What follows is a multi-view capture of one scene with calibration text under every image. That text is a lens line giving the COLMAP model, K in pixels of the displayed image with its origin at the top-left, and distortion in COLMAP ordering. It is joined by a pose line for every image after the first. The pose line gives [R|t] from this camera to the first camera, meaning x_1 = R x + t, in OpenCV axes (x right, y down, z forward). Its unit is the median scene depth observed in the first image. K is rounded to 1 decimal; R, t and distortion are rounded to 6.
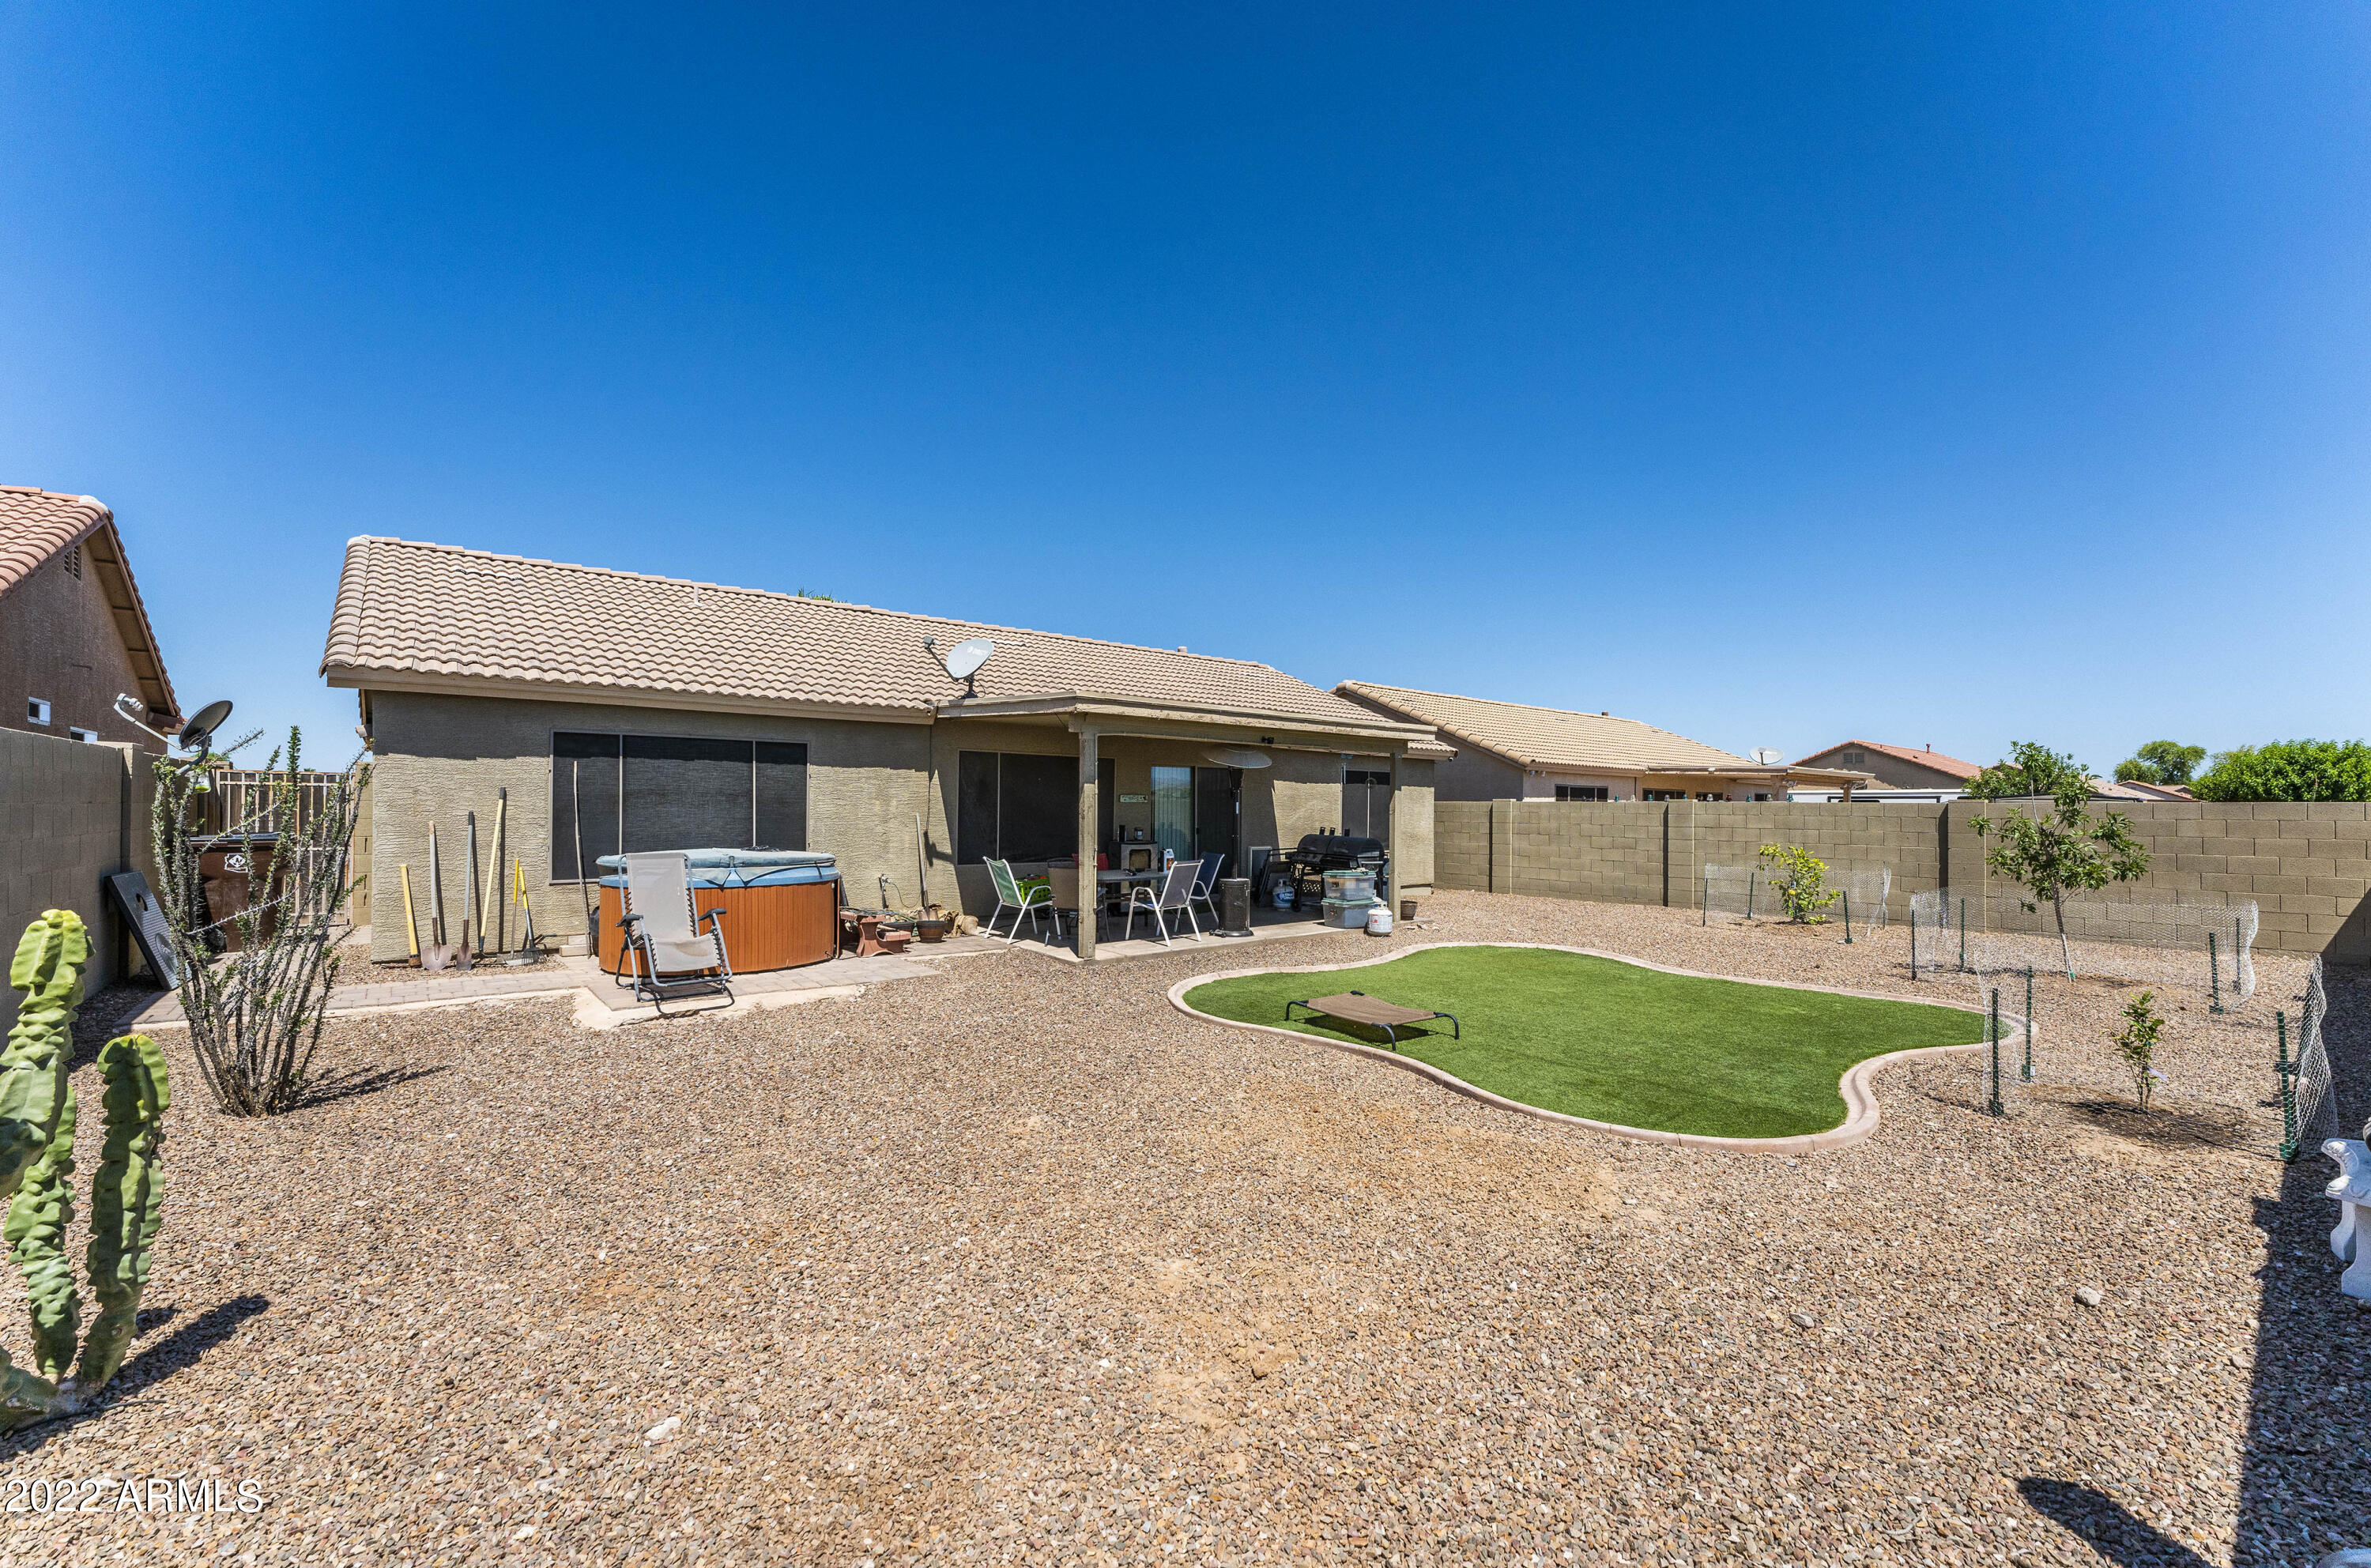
lens RADIAL K [[950.7, 0, 1193.2], [0, 950.7, 794.7], [0, 0, 1]] dist [0.003725, 0.000230]
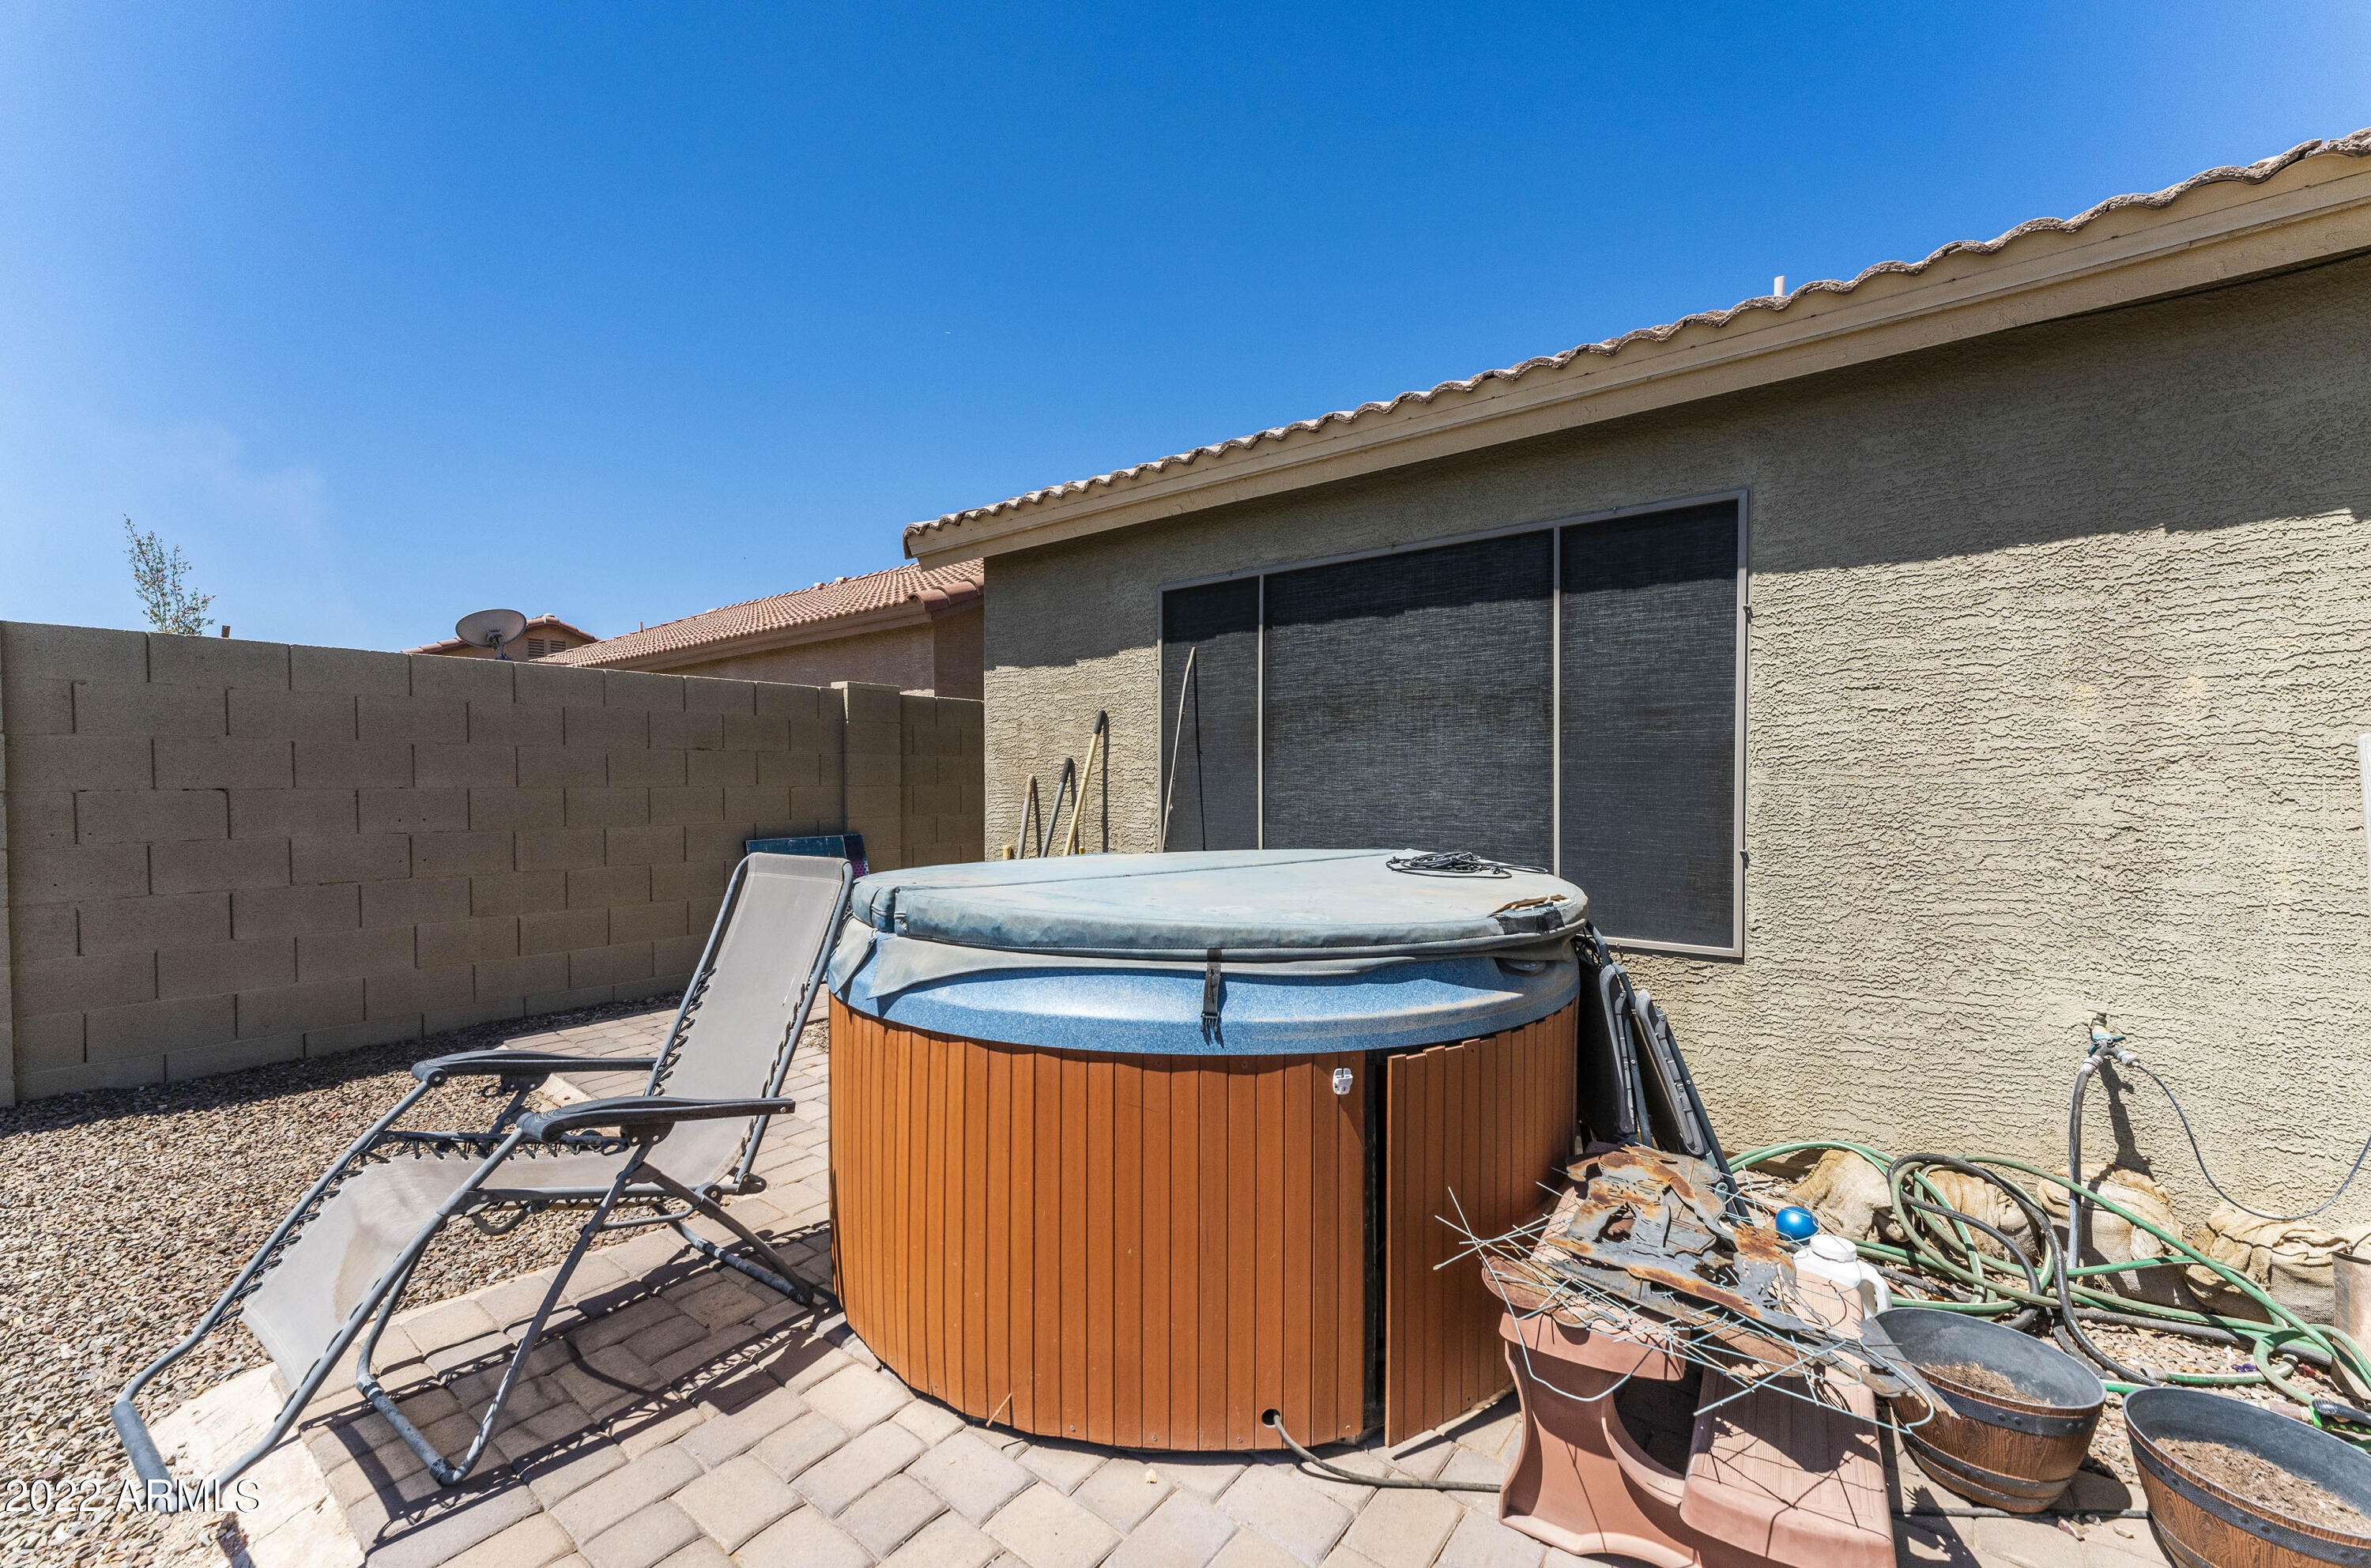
lens RADIAL K [[950.7, 0, 1199.2], [0, 950.7, 807.1], [0, 0, 1]] dist [0.003725, 0.000230]
pose [[0.222081, 0.021253, -0.974796, -0.146719], [0.016014, 0.999548, 0.025441, 0.024795], [0.974897, -0.021261, 0.221641, 0.696613]]
